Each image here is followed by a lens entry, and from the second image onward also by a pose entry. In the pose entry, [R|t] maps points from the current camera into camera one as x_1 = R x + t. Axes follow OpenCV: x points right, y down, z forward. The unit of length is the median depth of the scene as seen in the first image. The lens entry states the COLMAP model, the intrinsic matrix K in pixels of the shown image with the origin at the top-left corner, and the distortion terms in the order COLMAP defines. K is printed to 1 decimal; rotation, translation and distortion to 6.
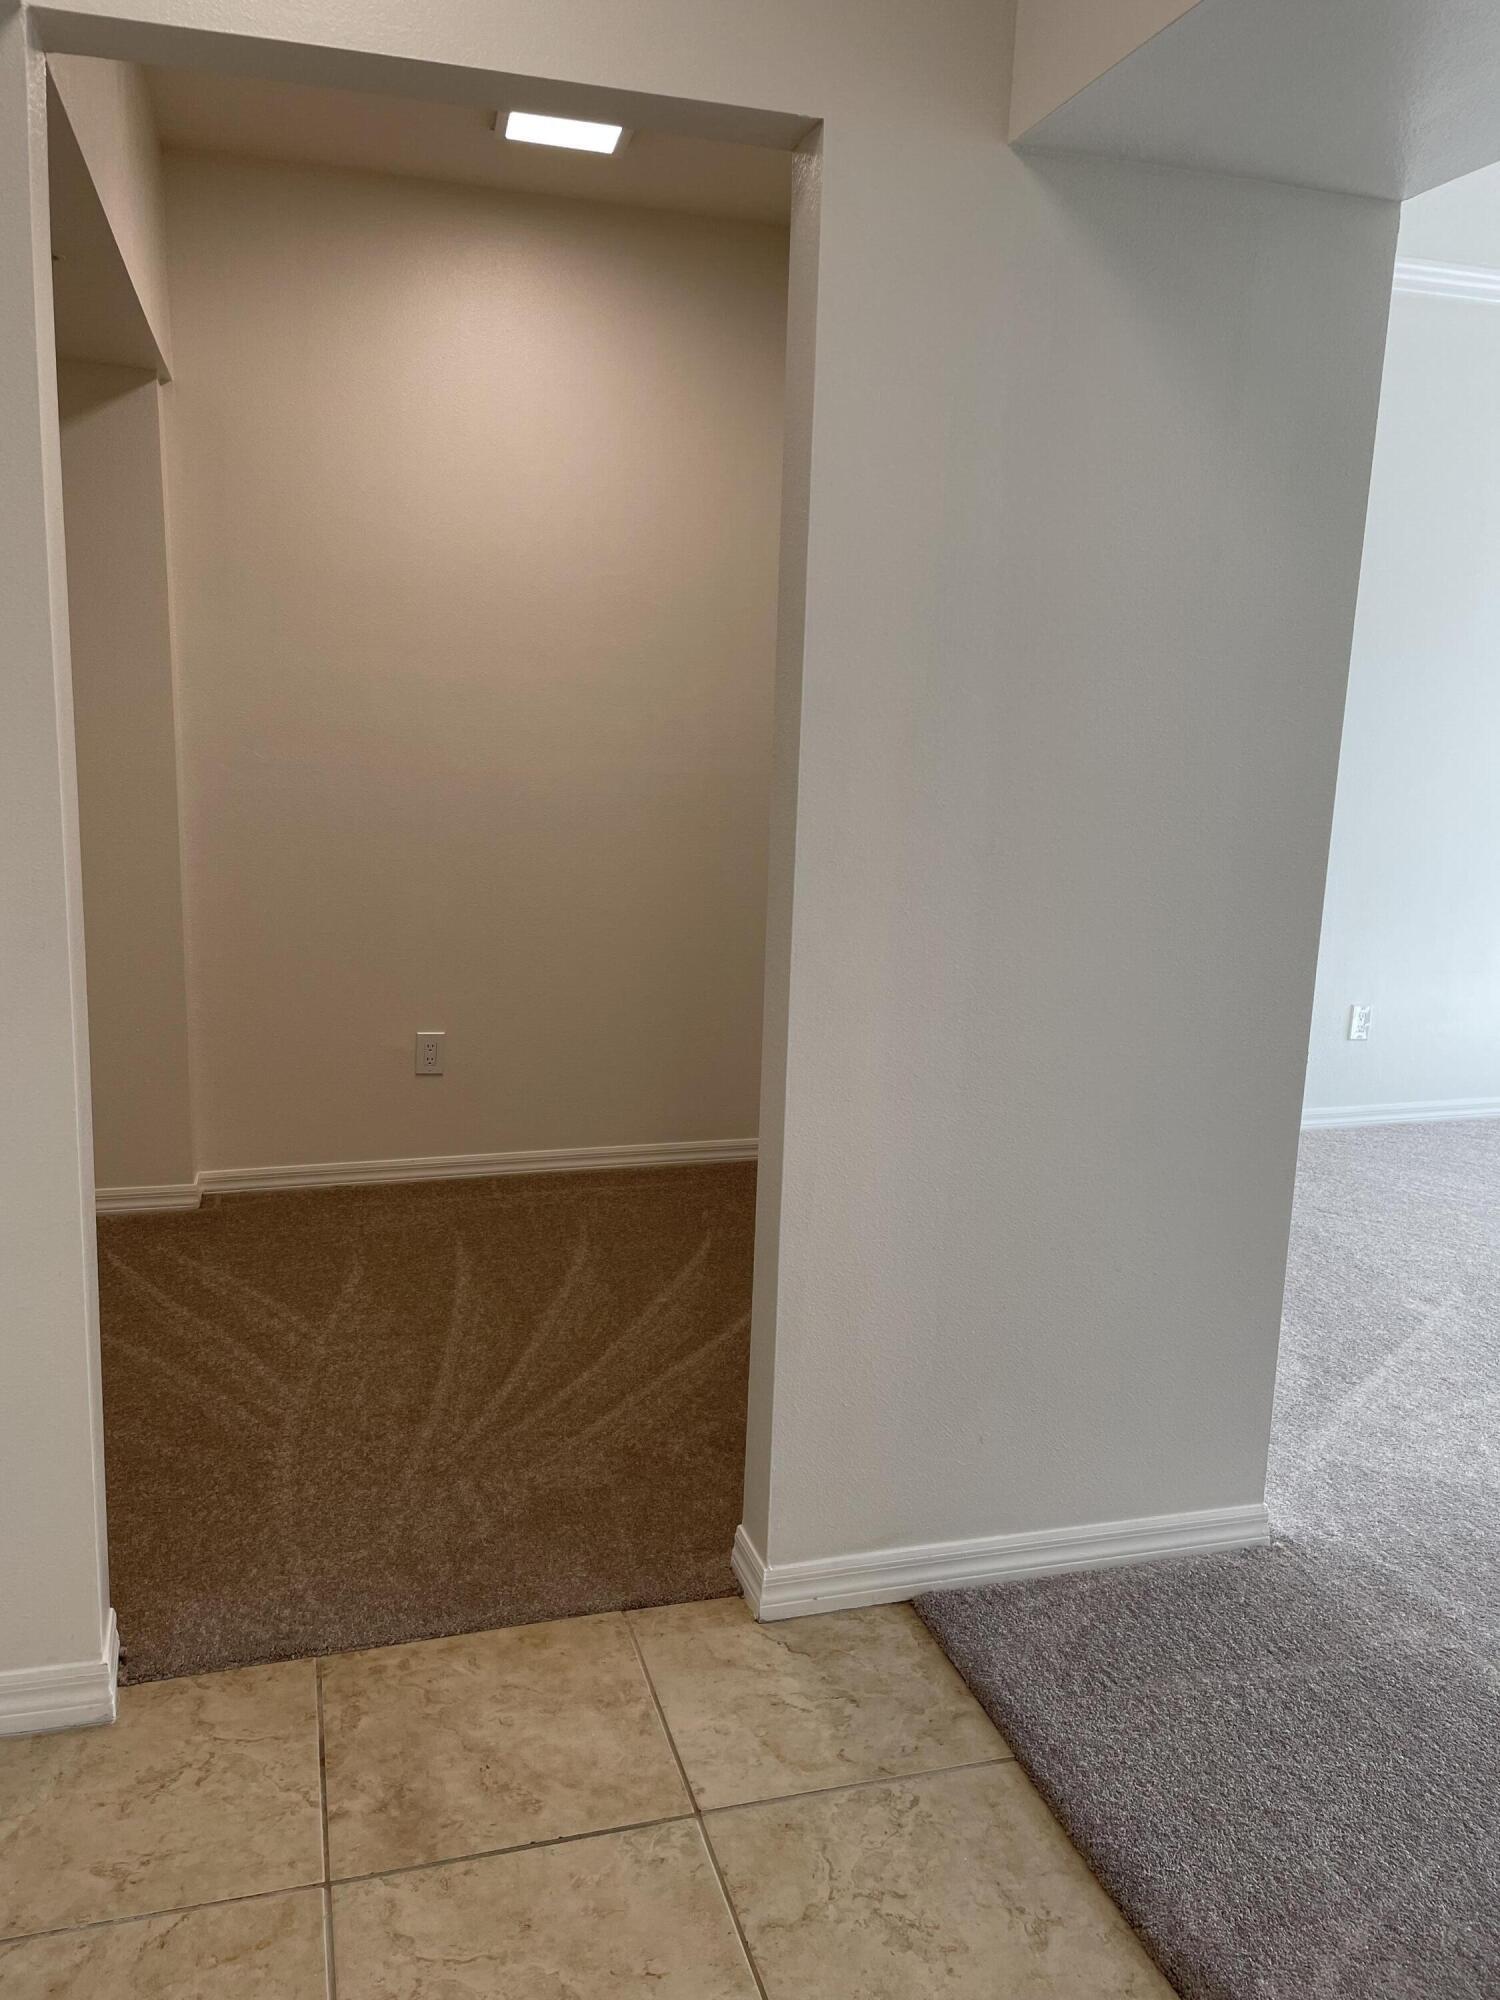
lens RADIAL K [[1513.8, 0, 746.0], [0, 1513.8, 957.6], [0, 0, 1]] dist [0.102083, -0.127507]
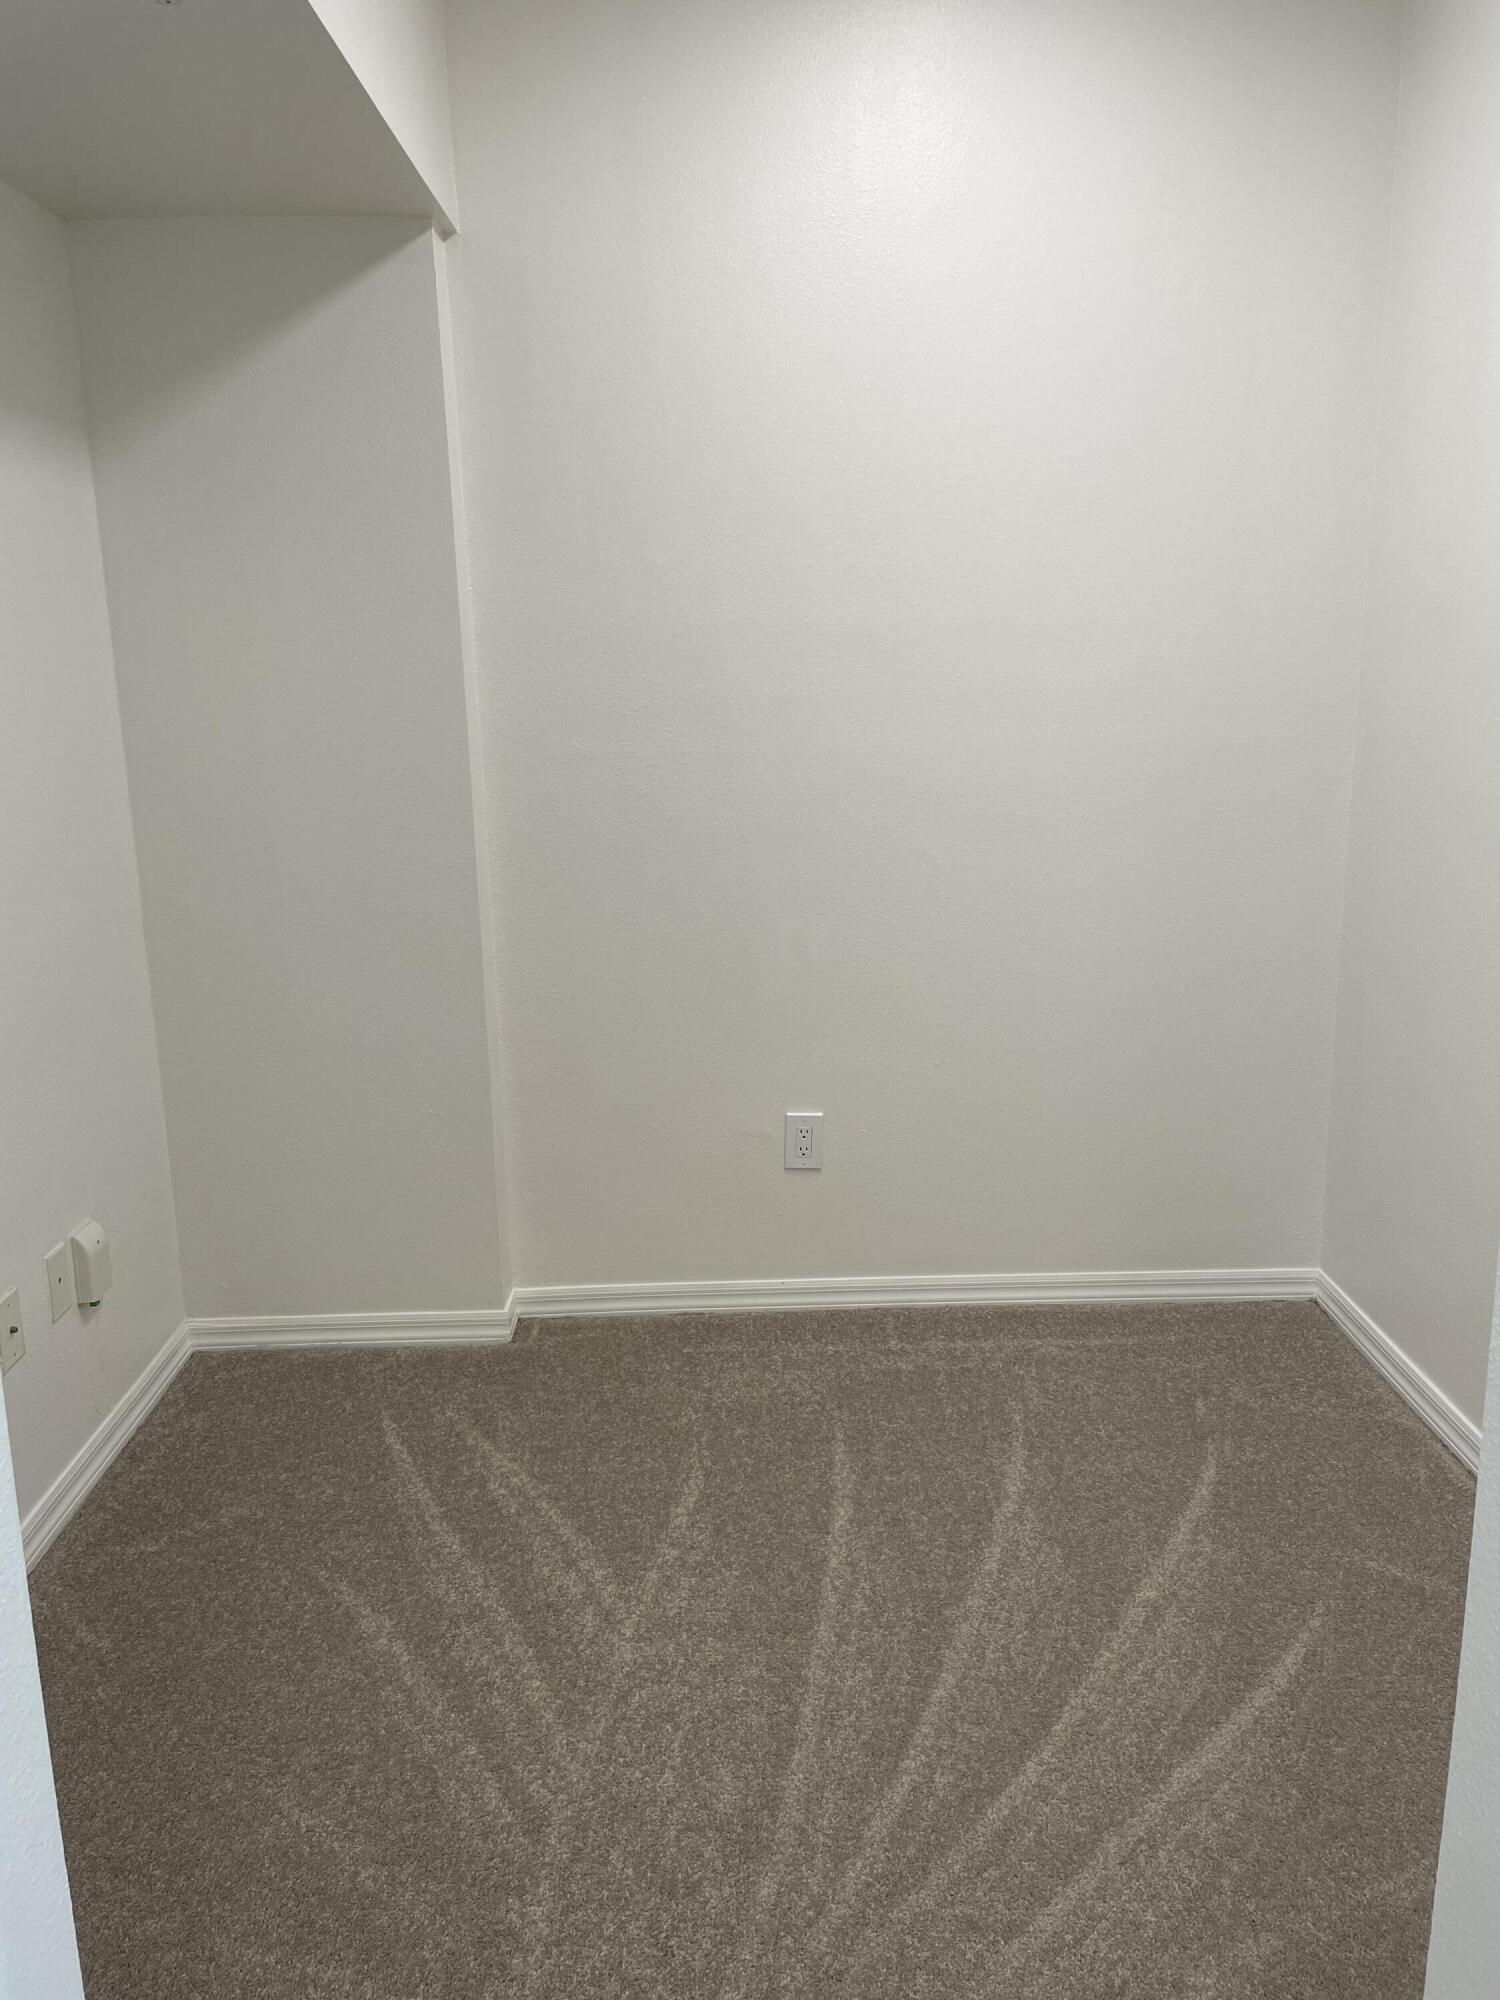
lens RADIAL K [[1513.8, 0, 746.0], [0, 1513.8, 957.6], [0, 0, 1]] dist [0.102083, -0.127507]
pose [[0.963313, 0.006199, -0.268308, -0.047485], [0.001707, 0.999571, 0.029223, -0.059376], [0.268374, -0.028609, 0.962890, 0.357272]]
